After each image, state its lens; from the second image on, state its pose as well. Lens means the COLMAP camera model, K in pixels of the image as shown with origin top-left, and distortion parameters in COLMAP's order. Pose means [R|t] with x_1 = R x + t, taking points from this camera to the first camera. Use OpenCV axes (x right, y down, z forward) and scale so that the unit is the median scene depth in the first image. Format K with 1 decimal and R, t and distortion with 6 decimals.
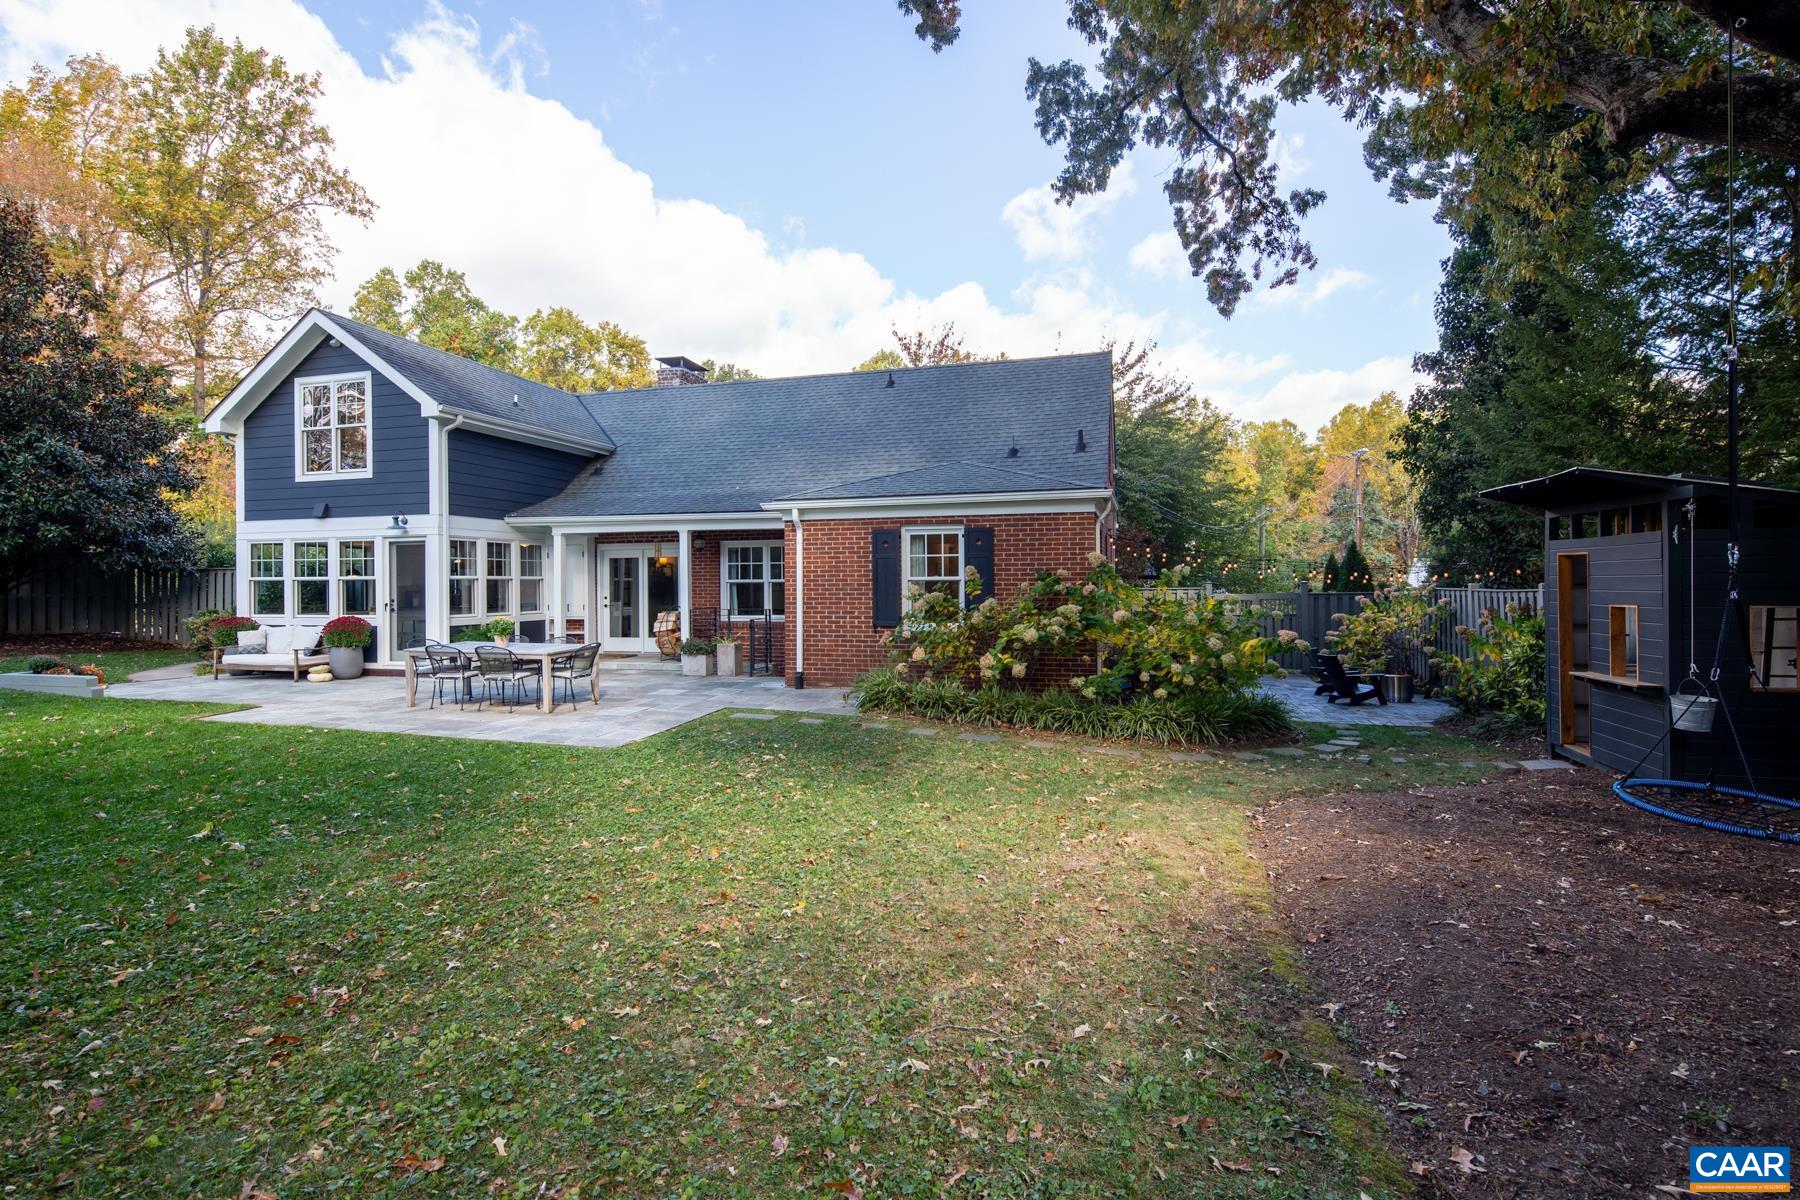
lens RADIAL K [[853.6, 0, 895.5], [0, 853.6, 587.2], [0, 0, 1]] dist [-0.001431, -0.000419]
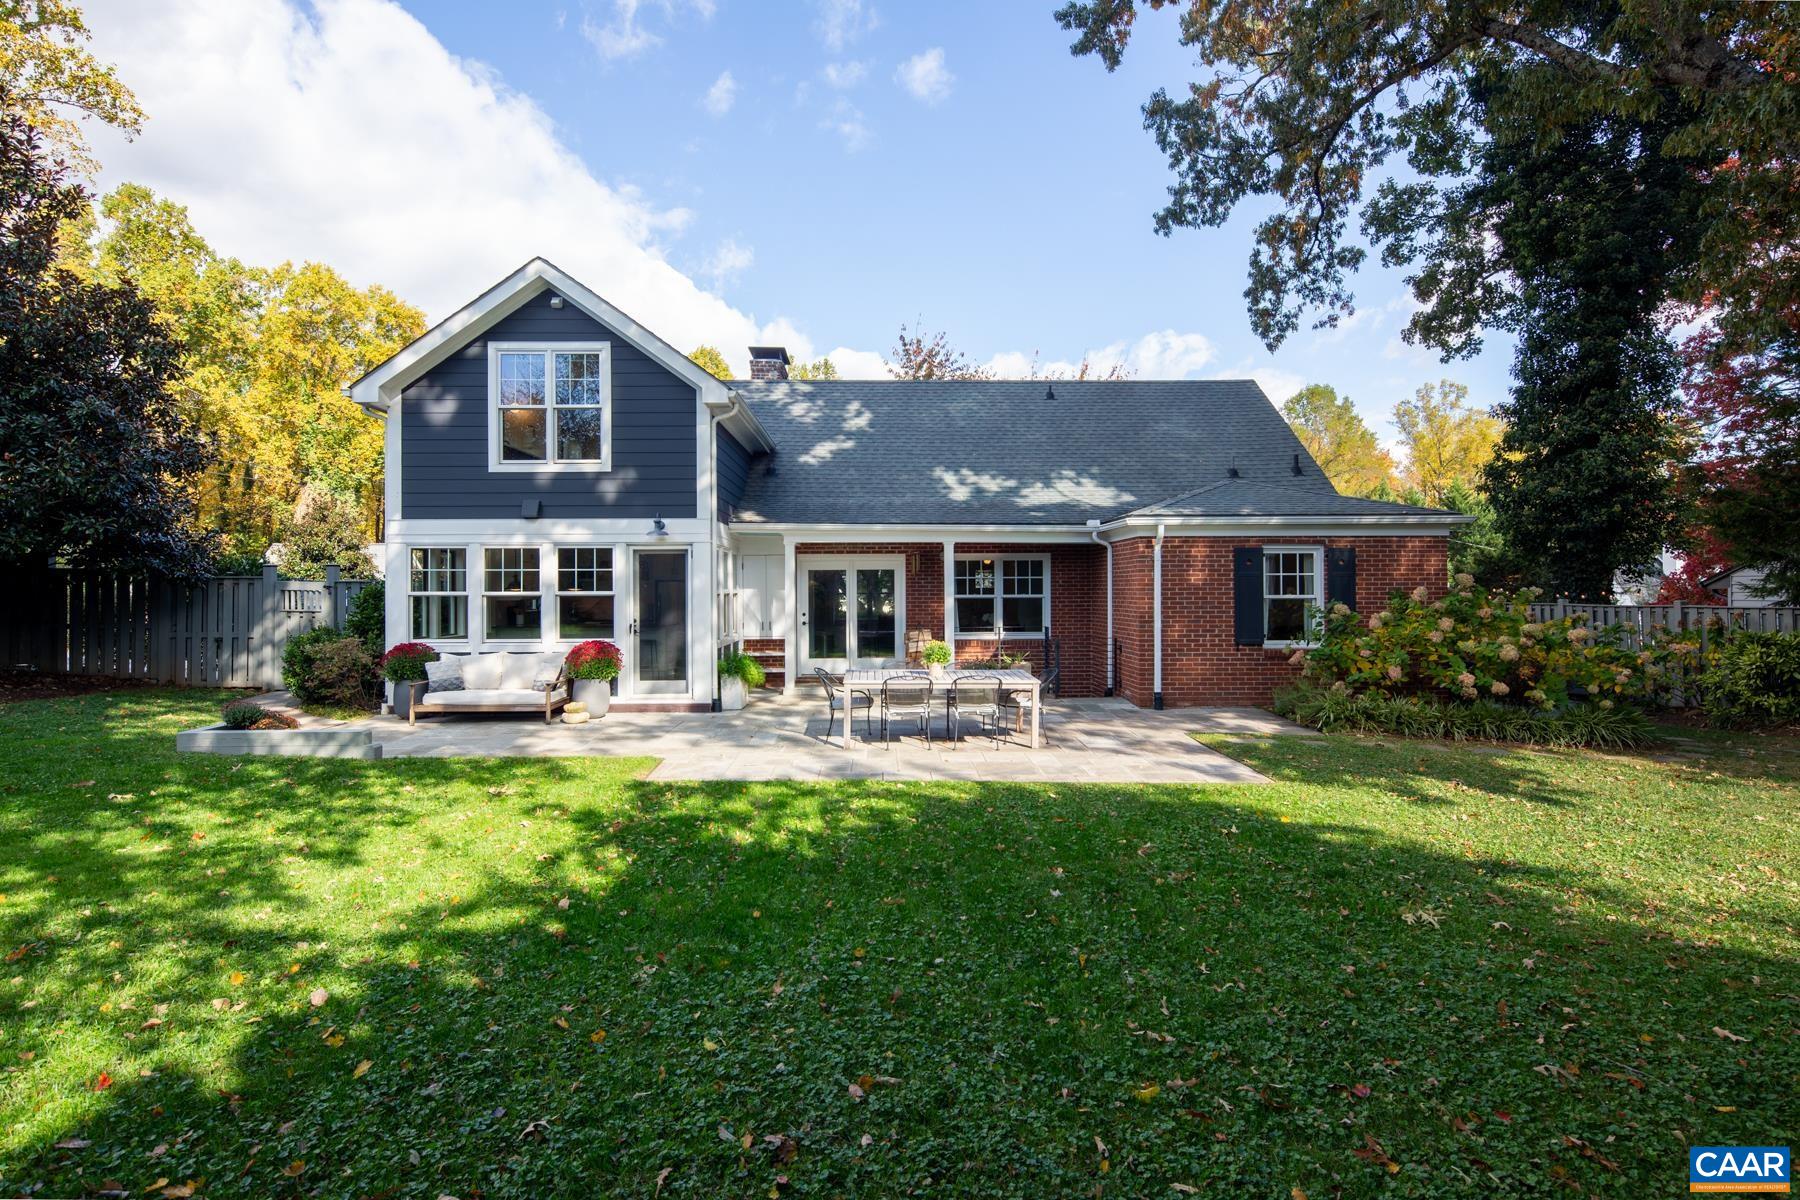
lens RADIAL K [[866.2, 0, 897.5], [0, 866.2, 578.4], [0, 0, 1]] dist [-0.002842, -0.001495]
pose [[0.957546, 0.006687, 0.288204, -0.562356], [-0.001988, 0.999860, -0.016593, -0.011262], [-0.288275, 0.015316, 0.957425, 0.114803]]
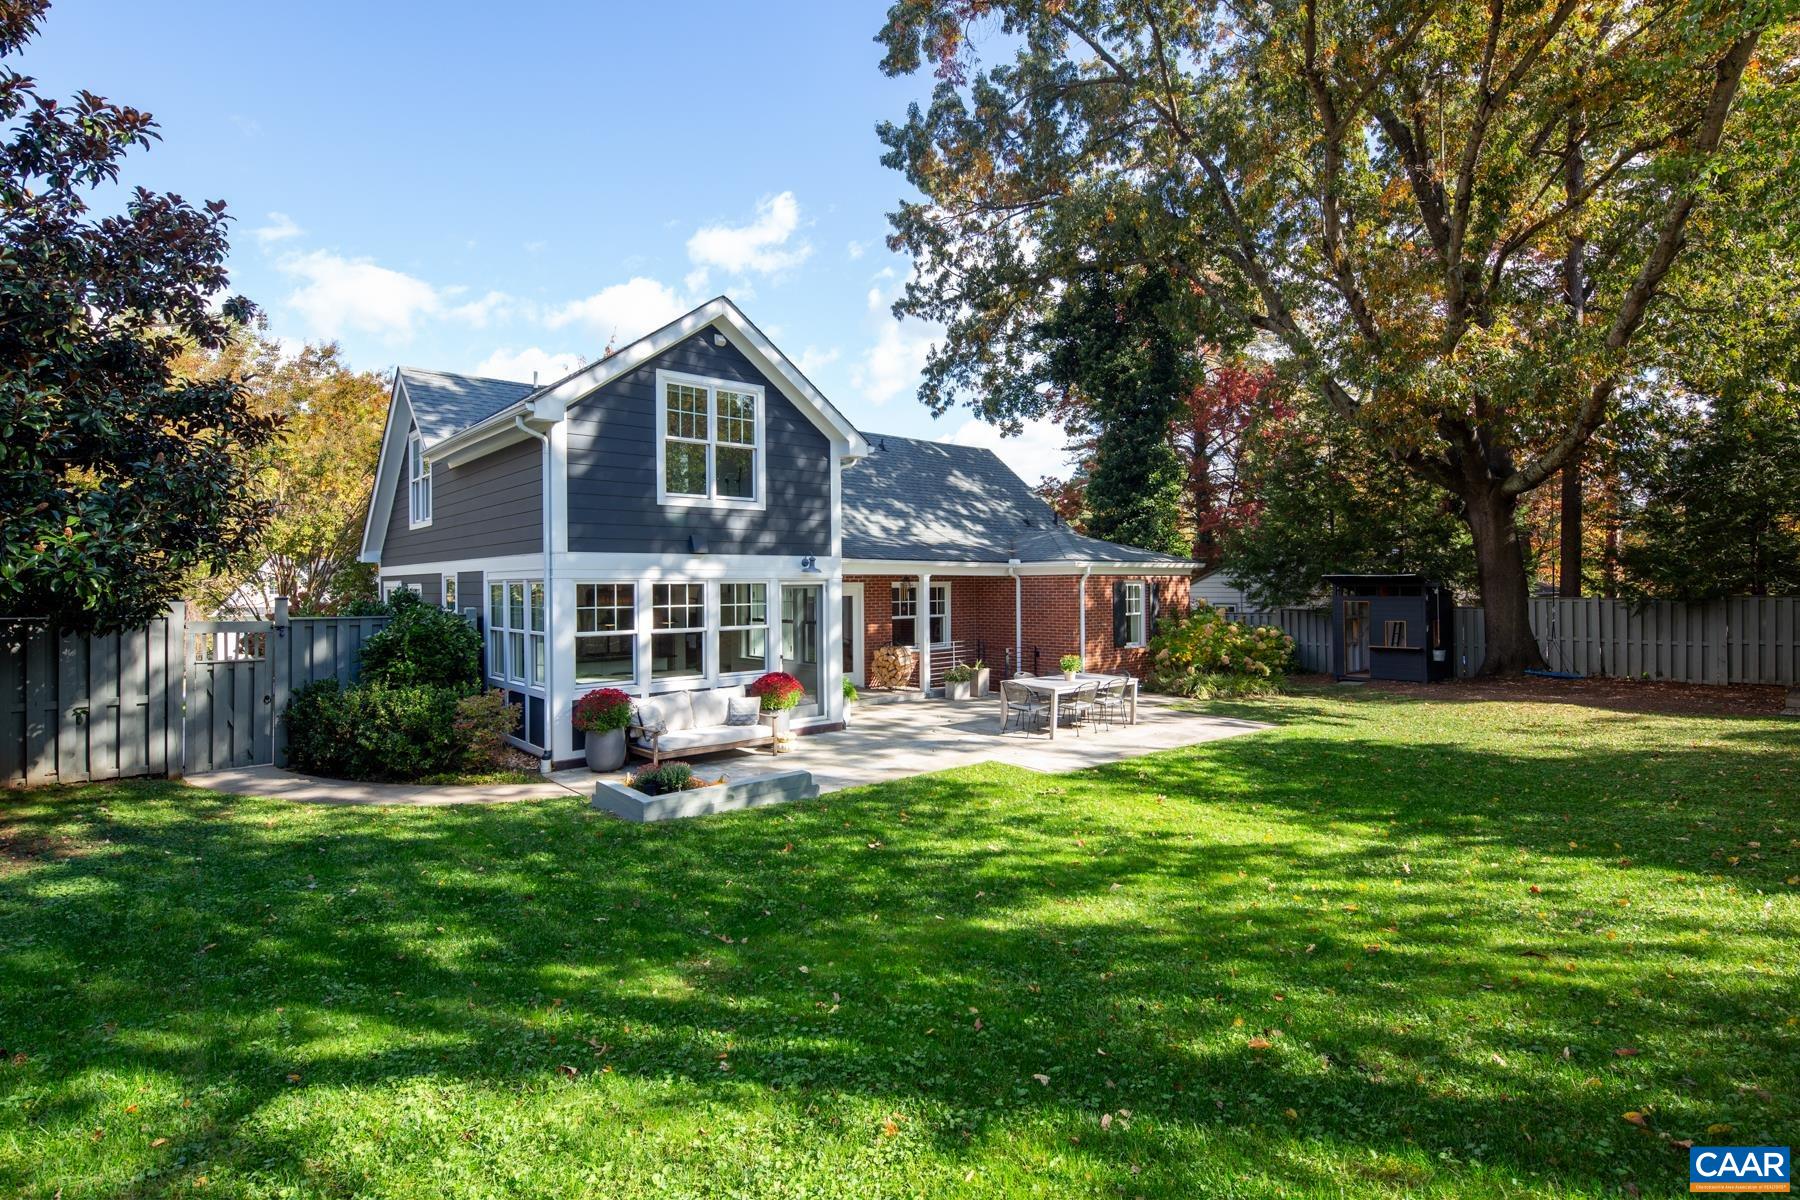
lens RADIAL K [[853.6, 0, 895.5], [0, 853.6, 587.2], [0, 0, 1]] dist [-0.001431, -0.000419]
pose [[0.552348, 0.001880, 0.833612, -1.206024], [0.003646, 0.999982, -0.004671, -0.044718], [-0.833606, 0.005620, 0.552331, 0.393712]]
